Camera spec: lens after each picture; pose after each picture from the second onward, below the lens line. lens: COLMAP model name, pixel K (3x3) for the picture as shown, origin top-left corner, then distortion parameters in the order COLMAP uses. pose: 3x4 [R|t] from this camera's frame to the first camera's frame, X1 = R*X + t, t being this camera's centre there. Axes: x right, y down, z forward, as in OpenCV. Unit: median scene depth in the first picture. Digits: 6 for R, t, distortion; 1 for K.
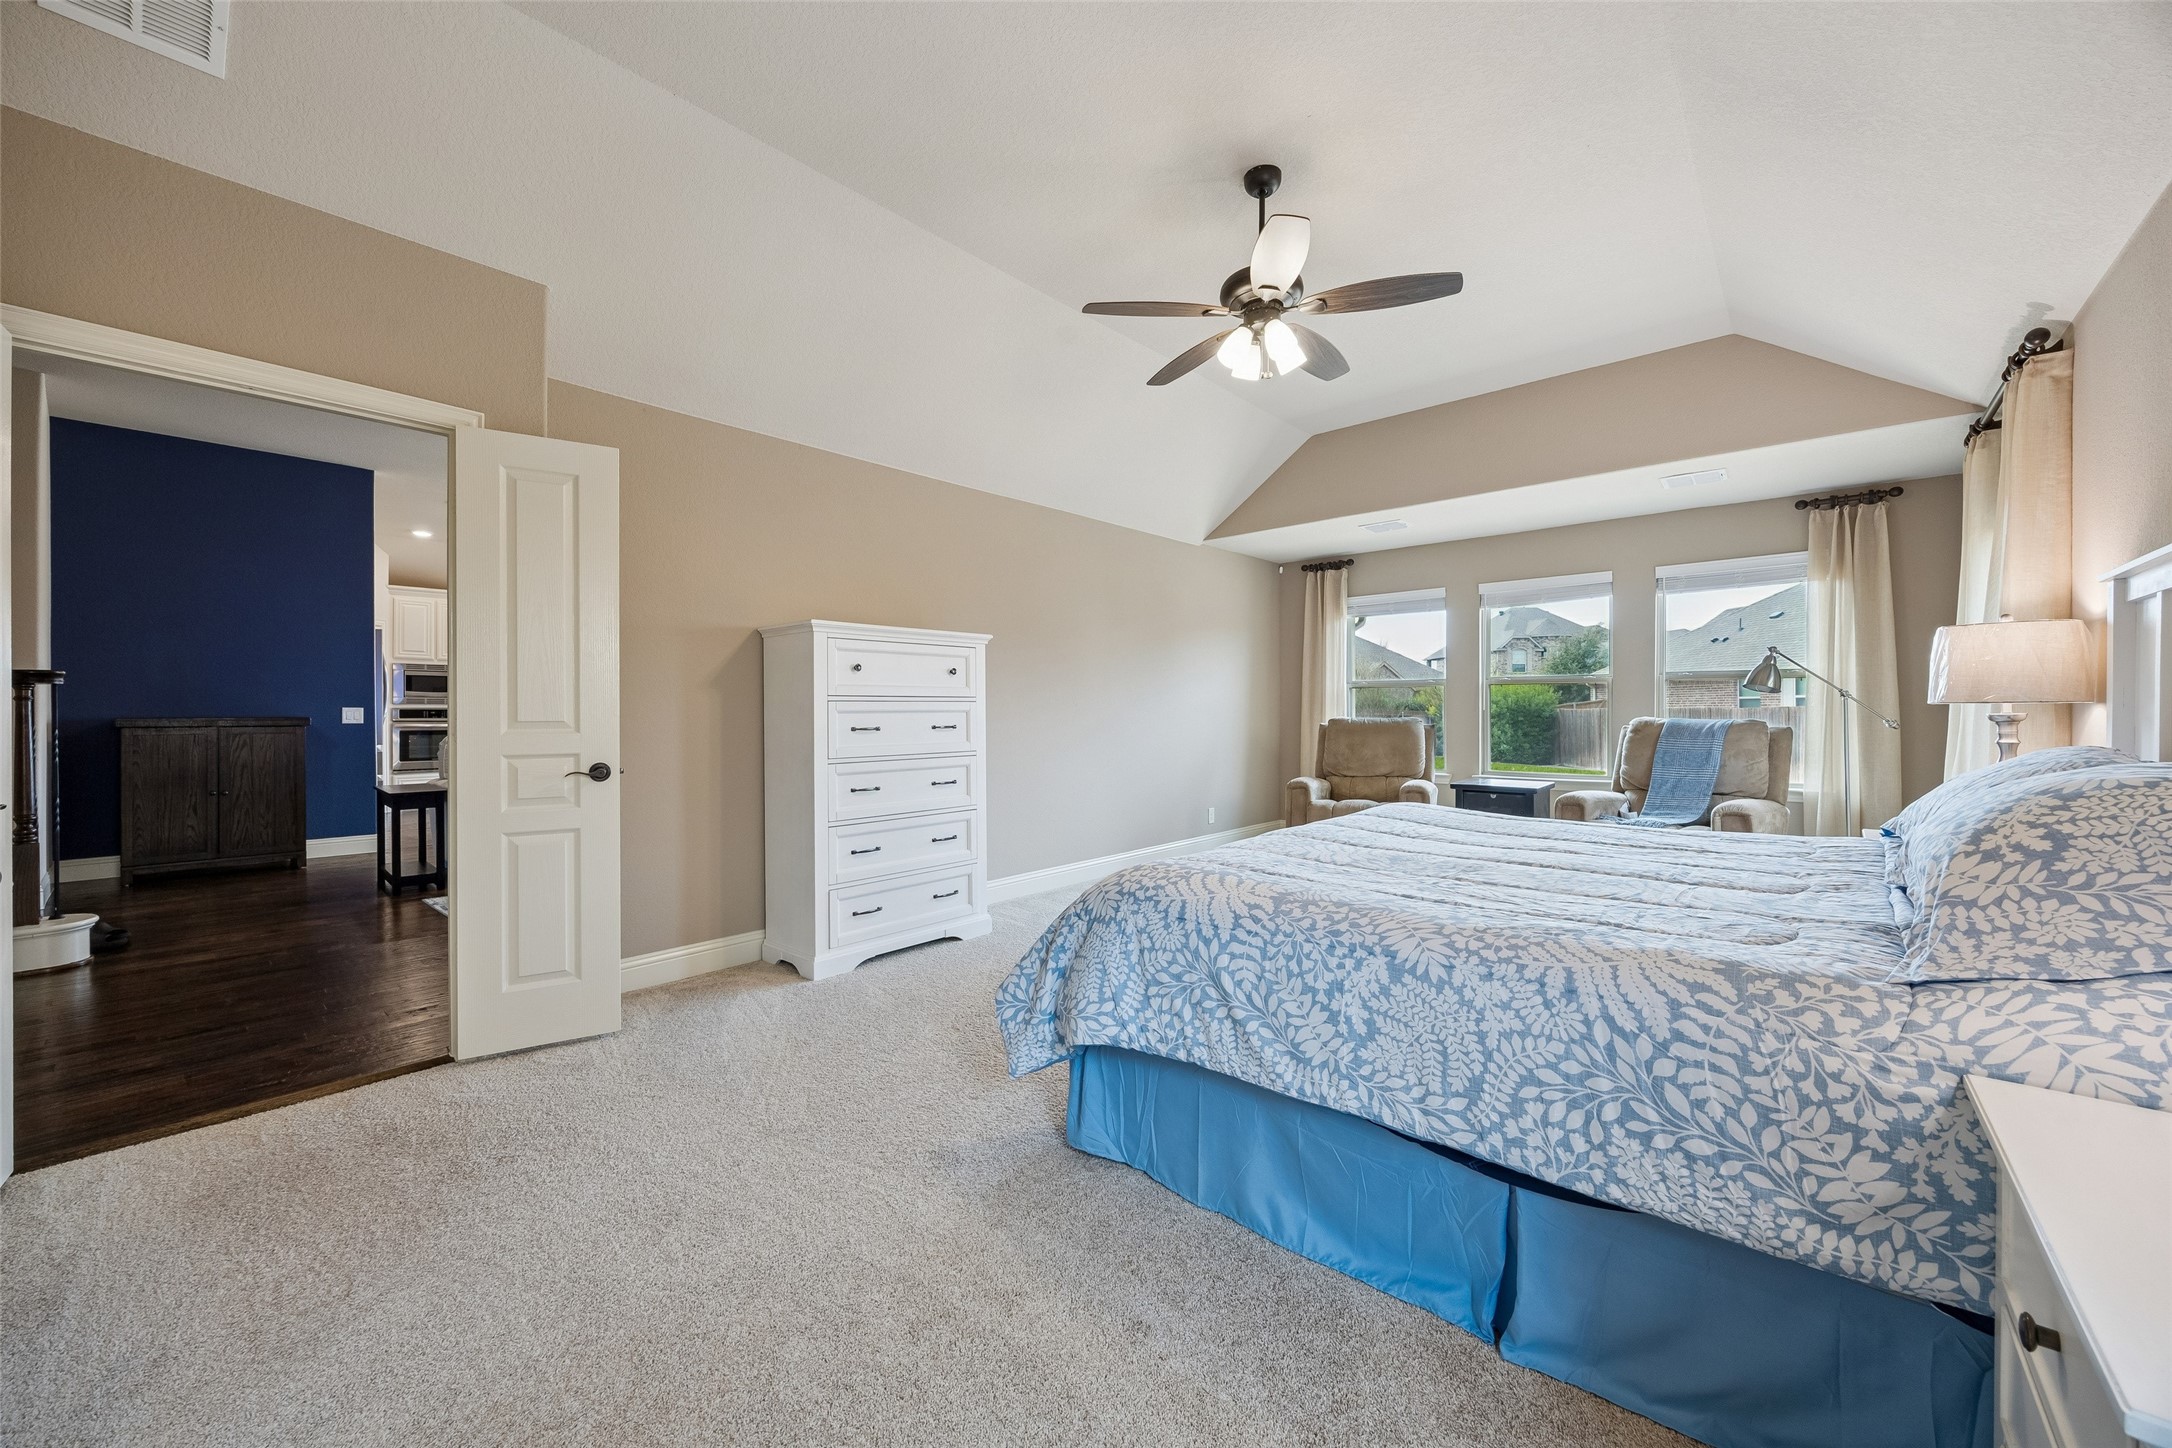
lens RADIAL K [[827.5, 0, 1087.5], [0, 827.5, 716.0], [0, 0, 1]] dist [-0.004165, -0.000288]
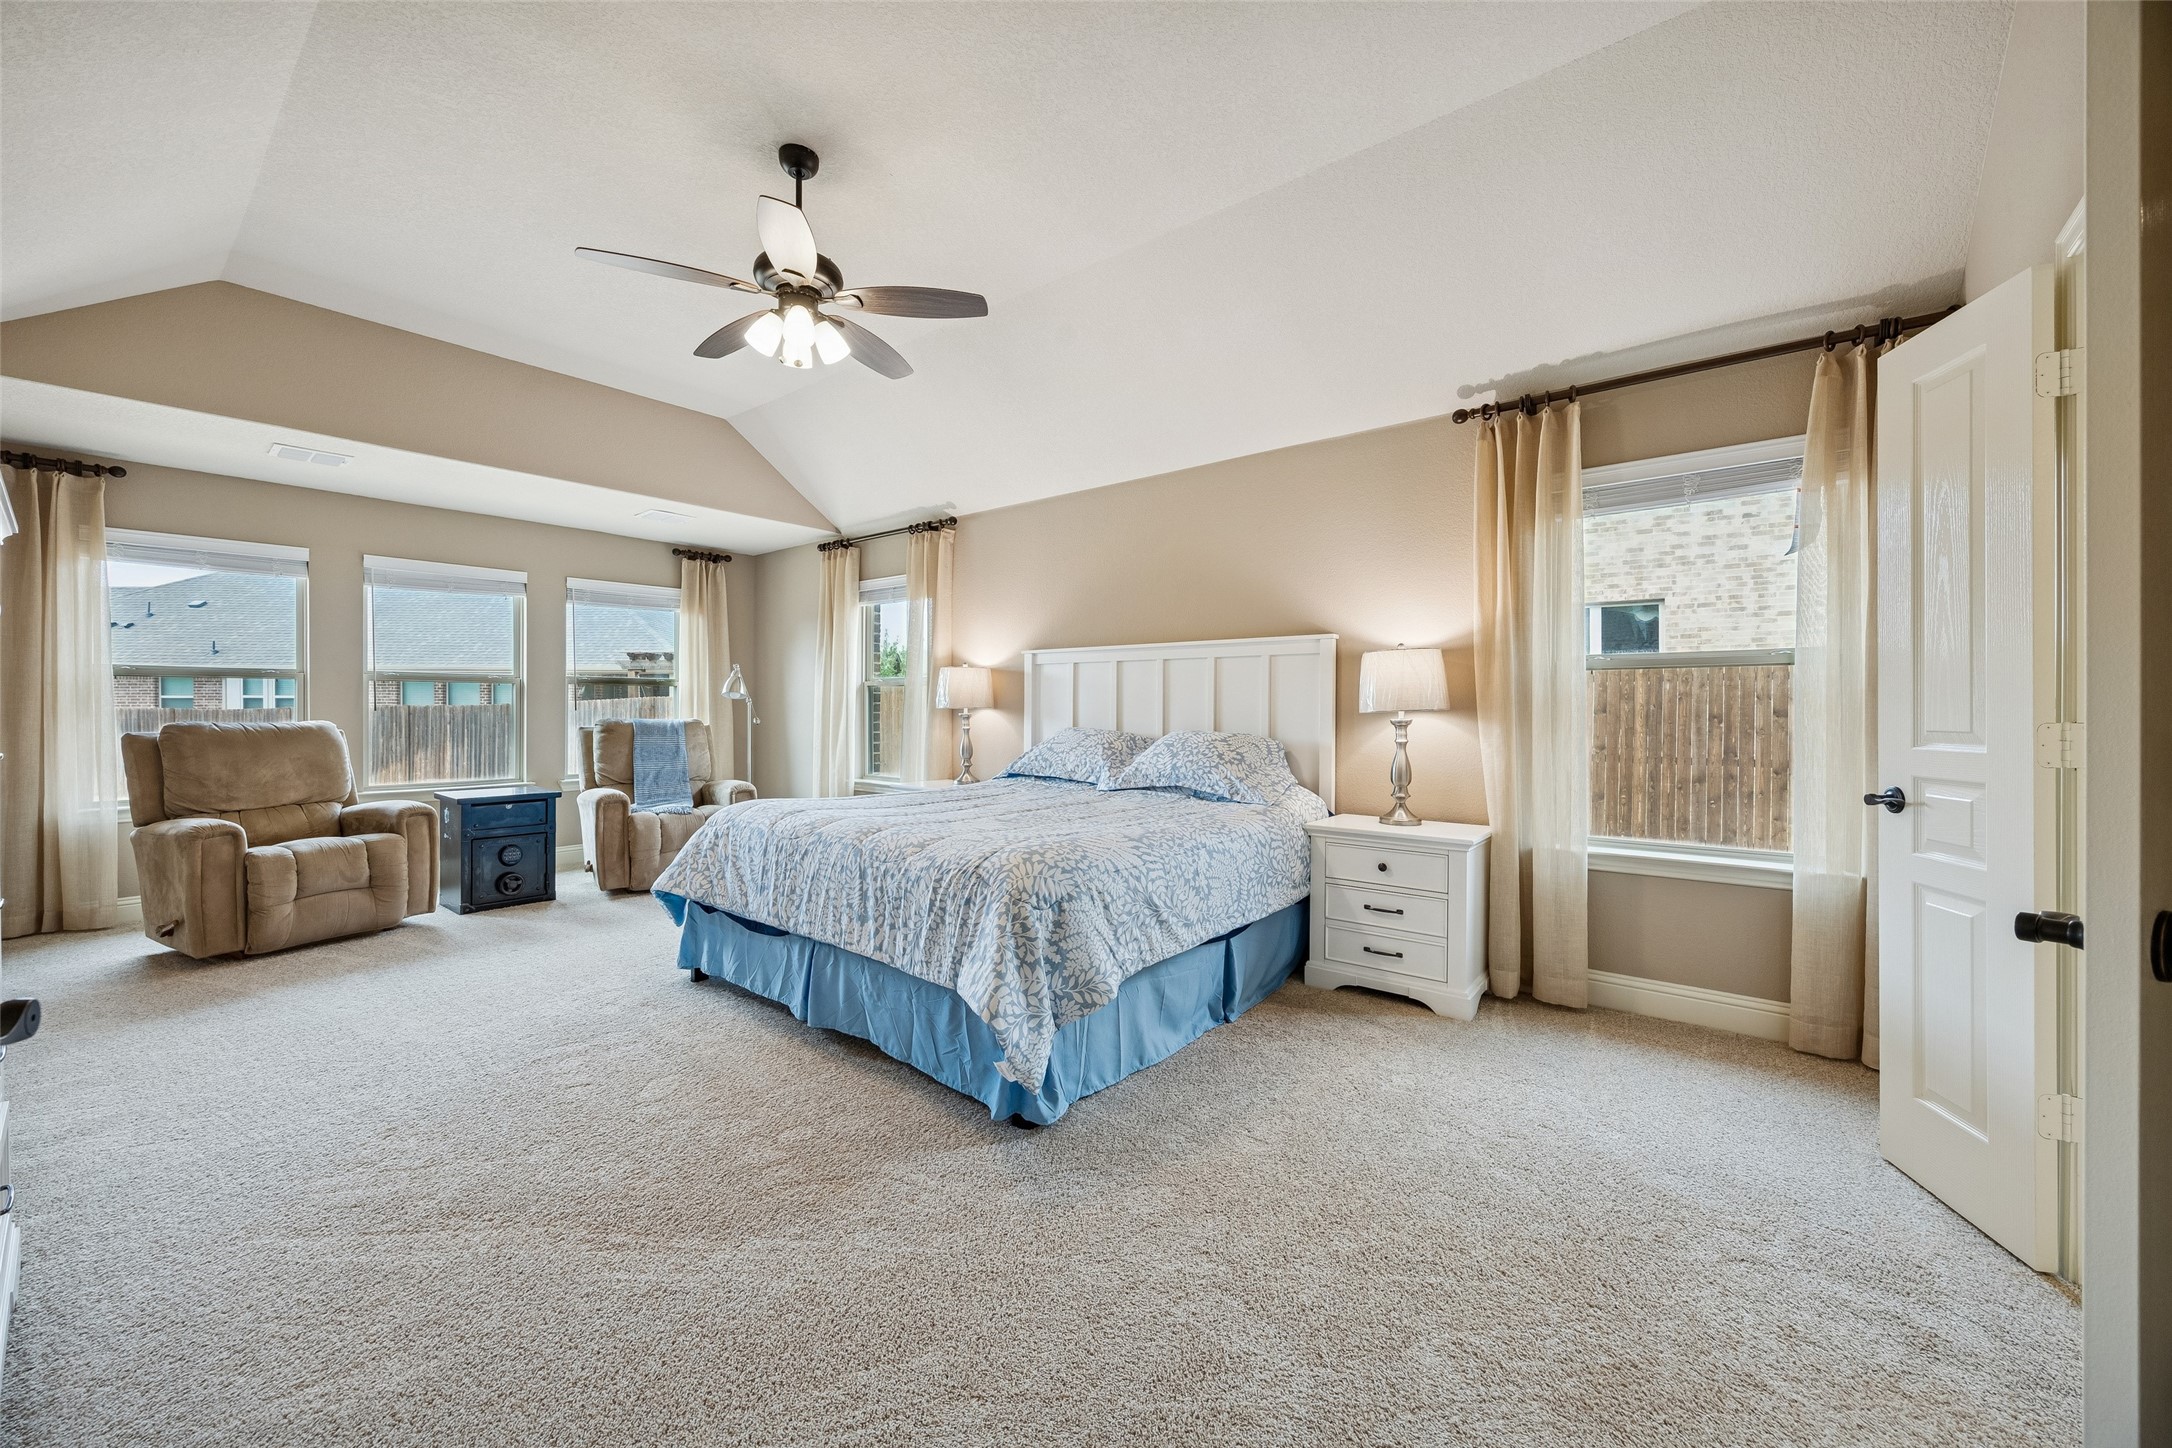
lens RADIAL K [[827.5, 0, 1086.7], [0, 827.5, 717.6], [0, 0, 1]] dist [-0.004165, -0.000288]
pose [[-0.036339, -0.007844, 0.999309, -1.200510], [0.007279, 0.999941, 0.008113, -0.009010], [-0.999313, 0.007568, -0.036280, 1.102338]]
